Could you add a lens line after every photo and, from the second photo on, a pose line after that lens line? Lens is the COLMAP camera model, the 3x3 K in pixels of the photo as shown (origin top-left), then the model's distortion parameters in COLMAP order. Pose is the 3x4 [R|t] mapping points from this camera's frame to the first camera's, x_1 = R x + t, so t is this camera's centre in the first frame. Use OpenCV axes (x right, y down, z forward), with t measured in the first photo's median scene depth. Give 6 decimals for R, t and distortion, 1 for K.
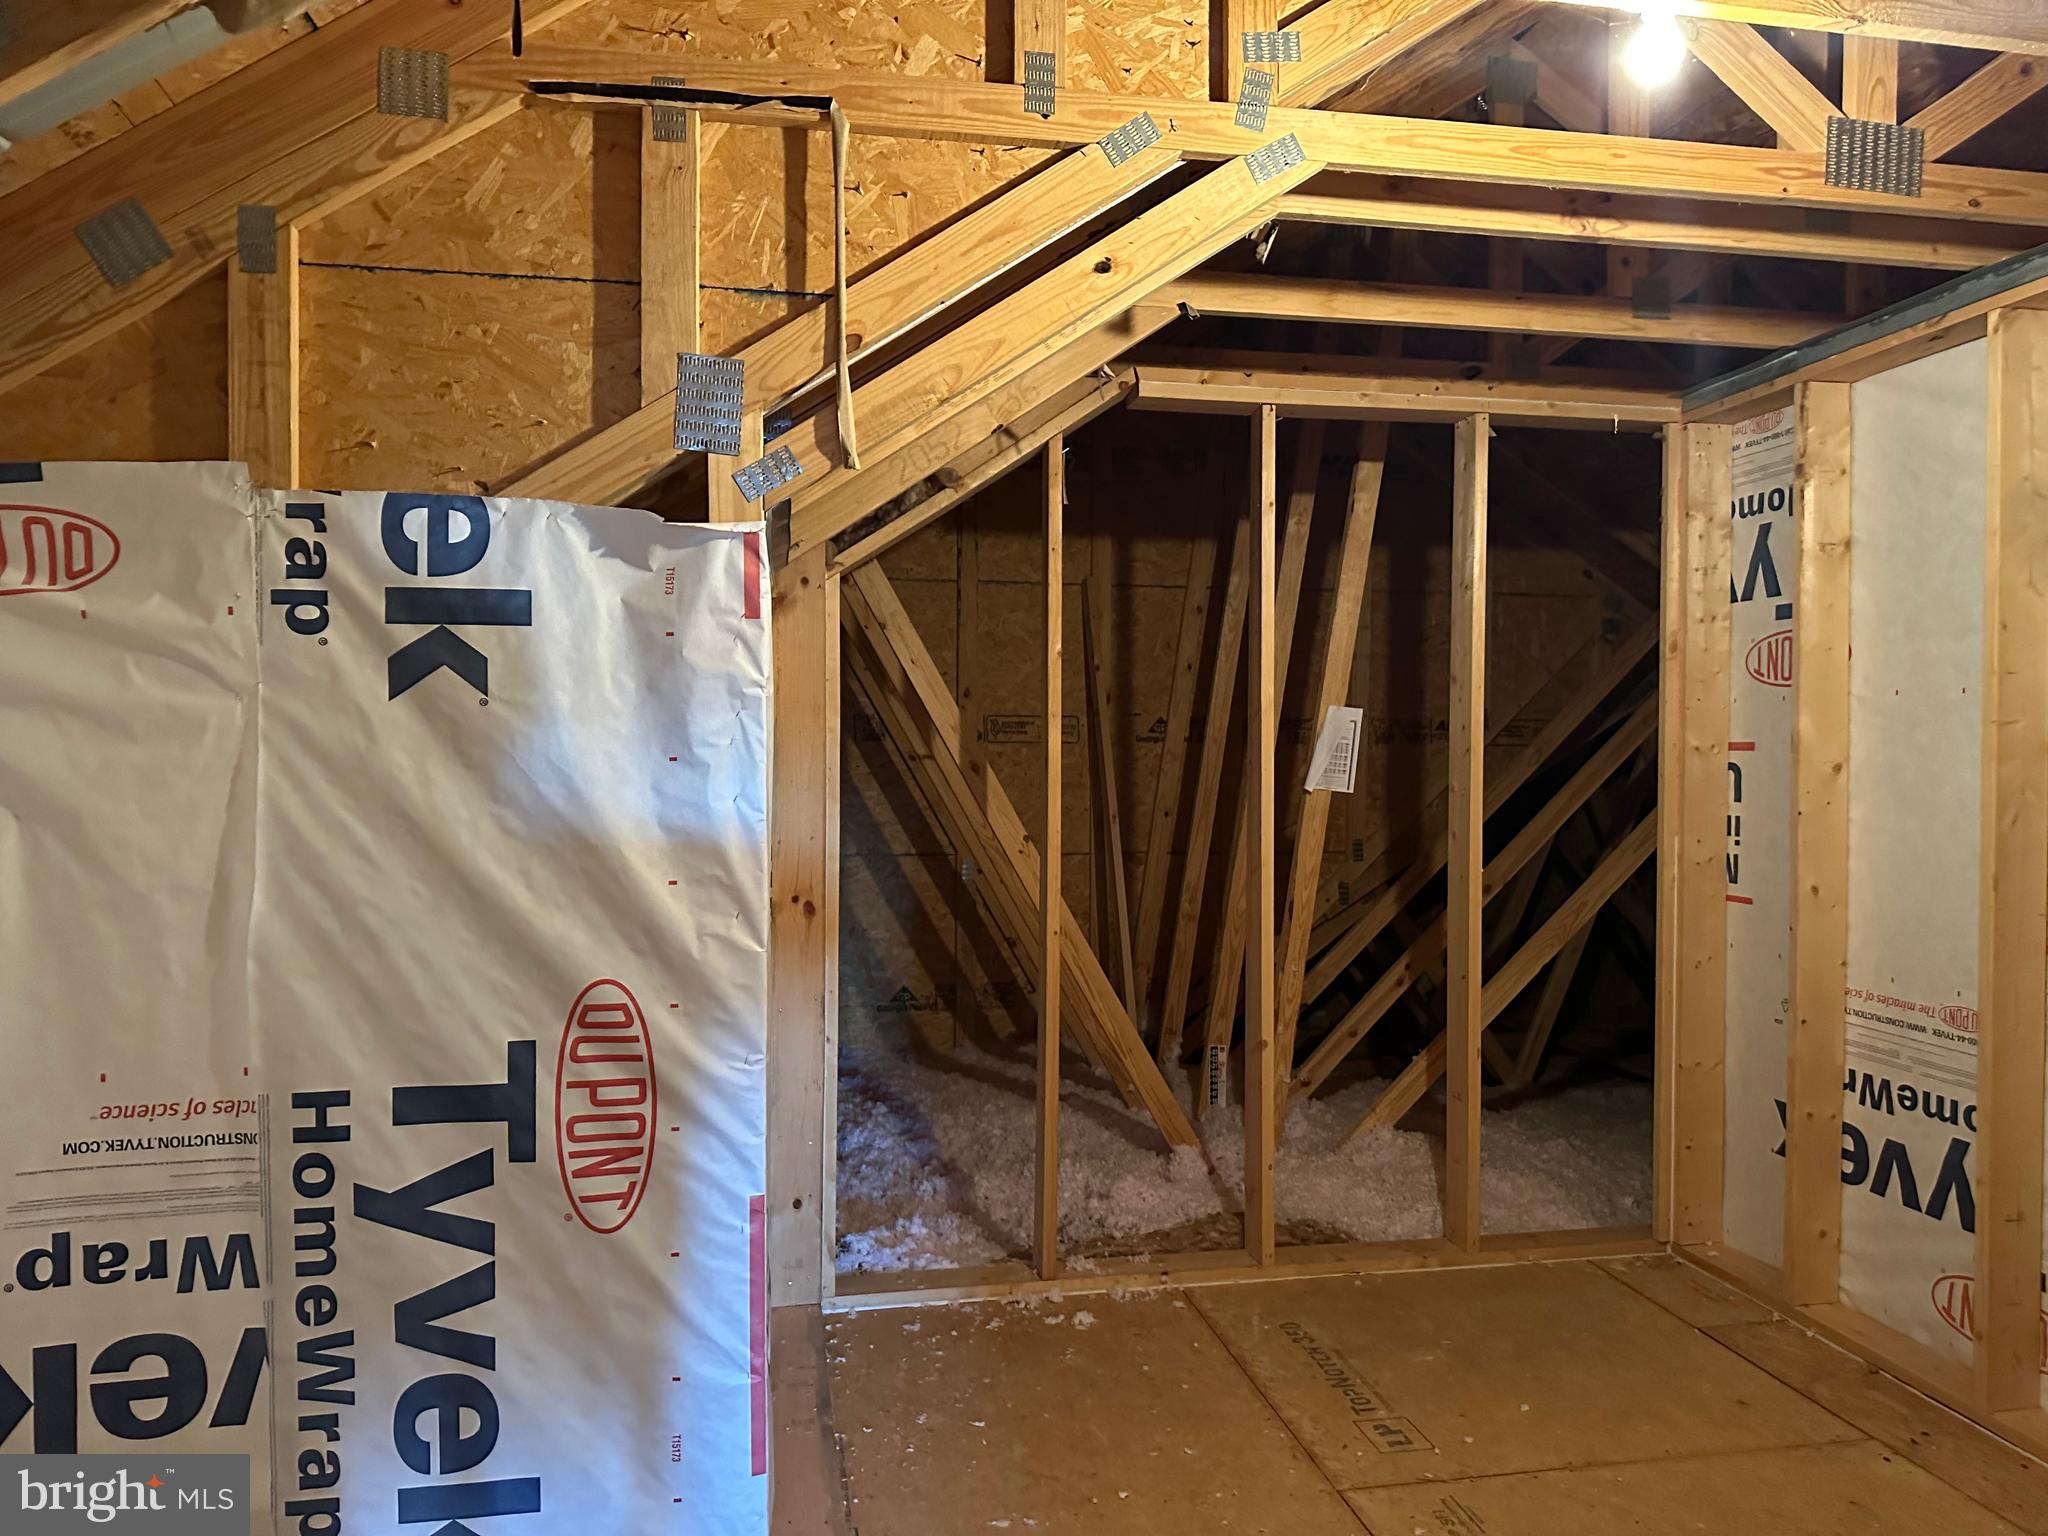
lens RADIAL K [[1418.9, 0, 1024.0], [0, 1418.9, 768.0], [0, 0, 1]] dist [0.037453, -0.068380]
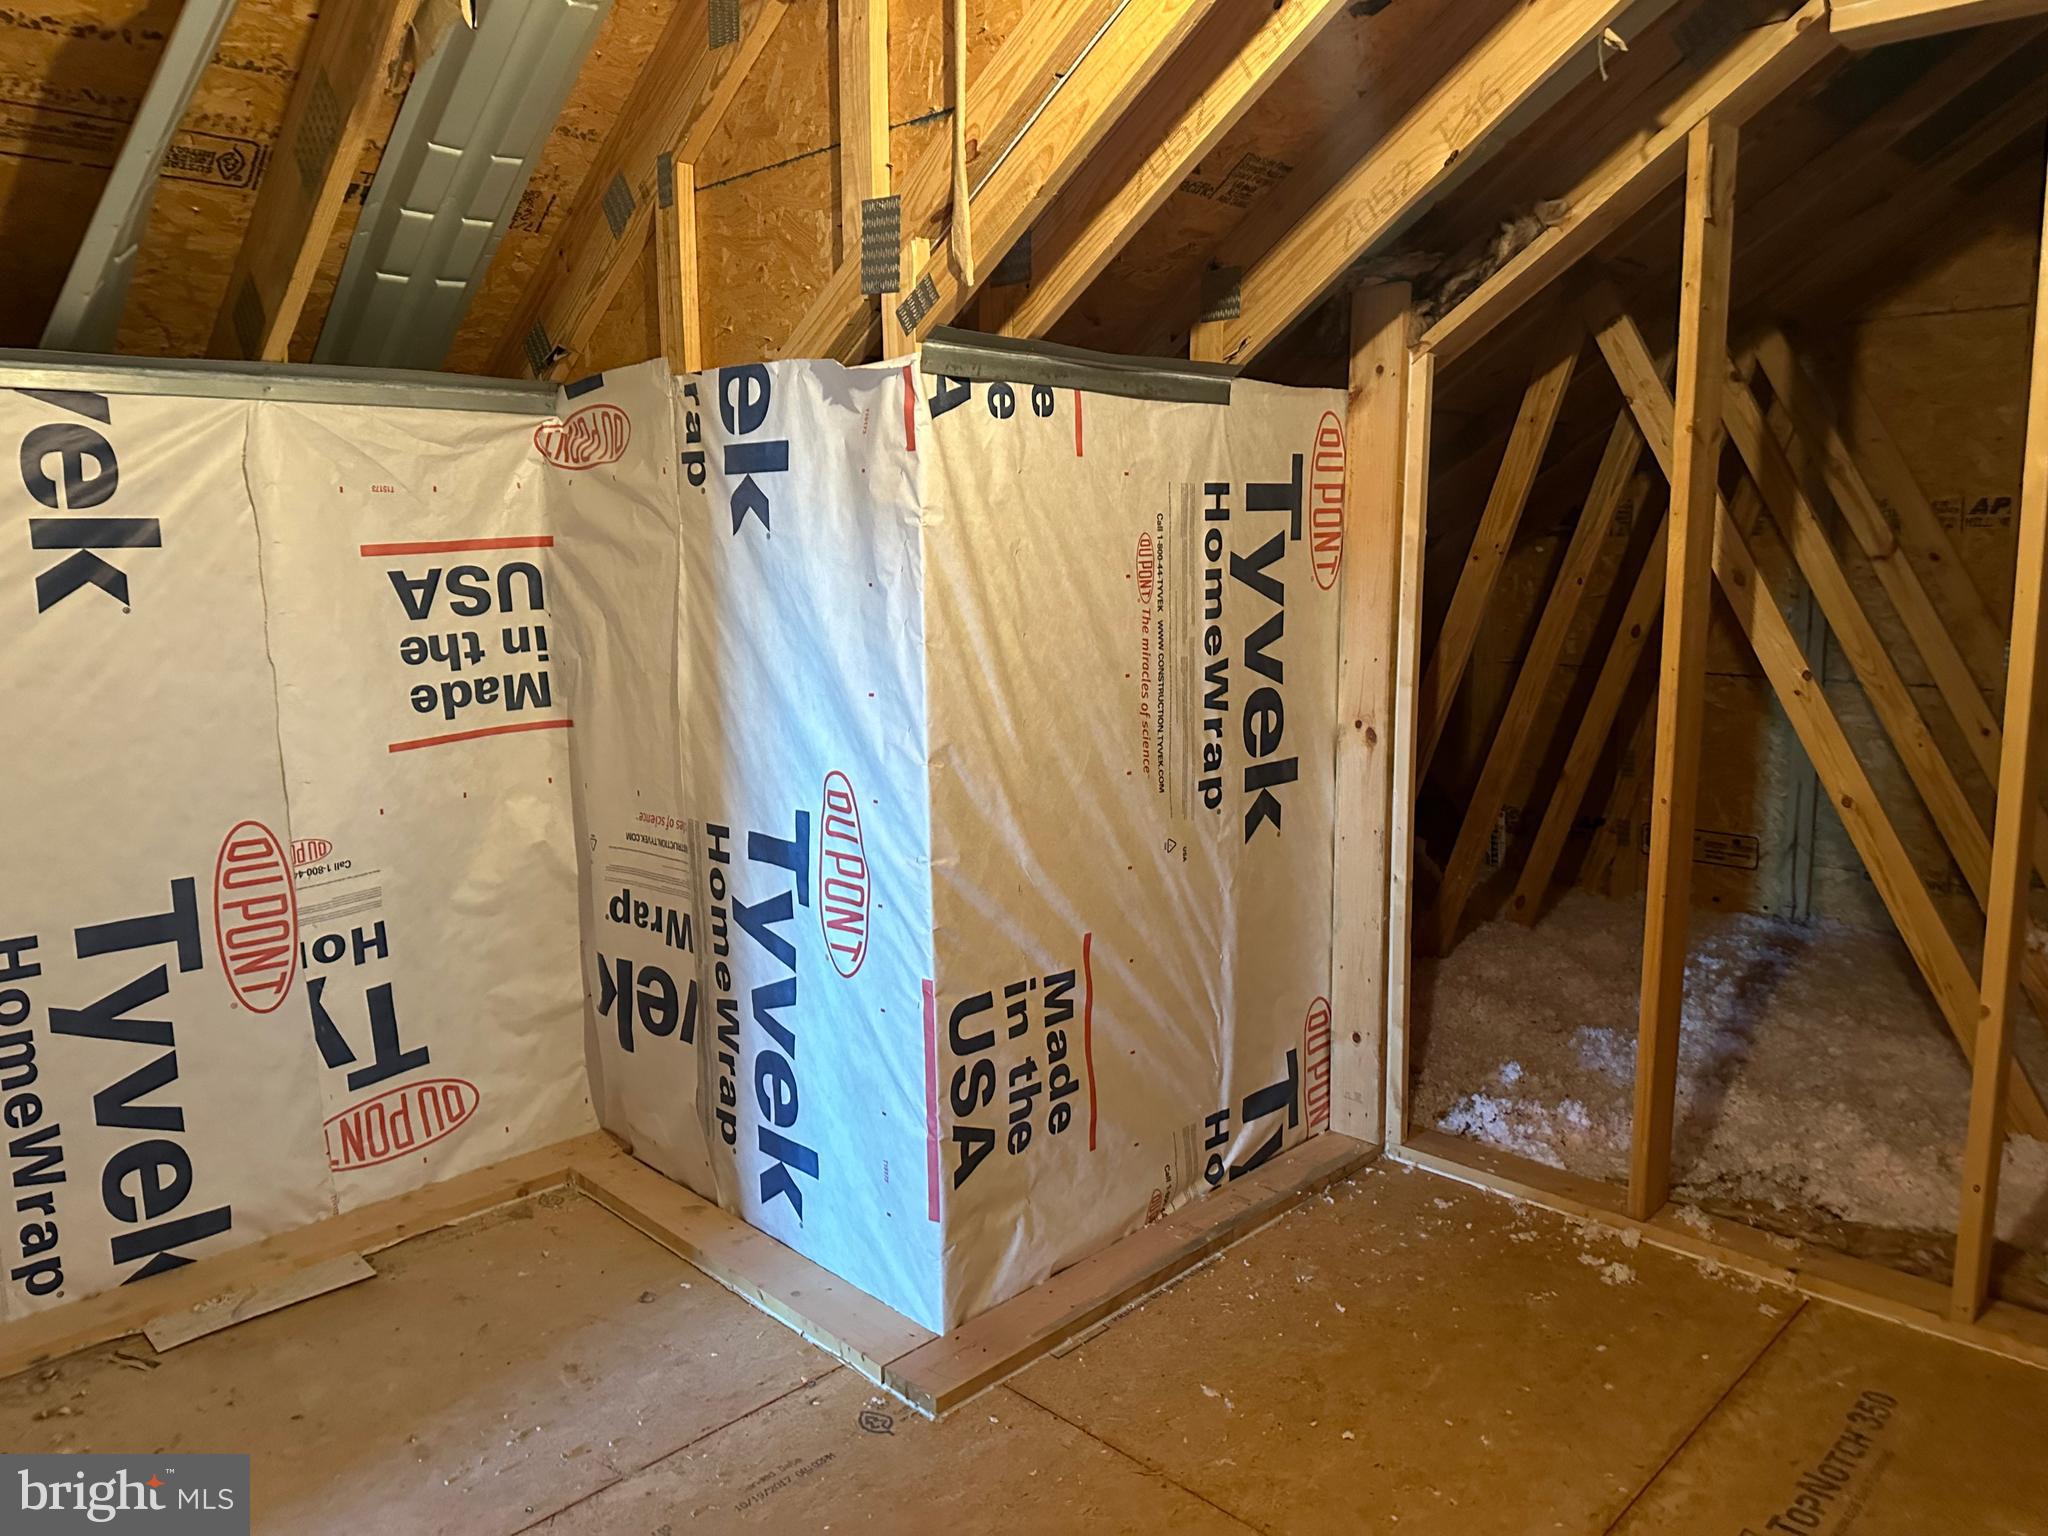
lens RADIAL K [[1440.6, 0, 1024.0], [0, 1440.6, 768.0], [0, 0, 1]] dist [0.054614, -0.077879]
pose [[0.573073, 0.120544, -0.810590, 0.778357], [0.001716, 0.988944, 0.148281, -0.031981], [0.819502, -0.086367, 0.566530, 0.451247]]
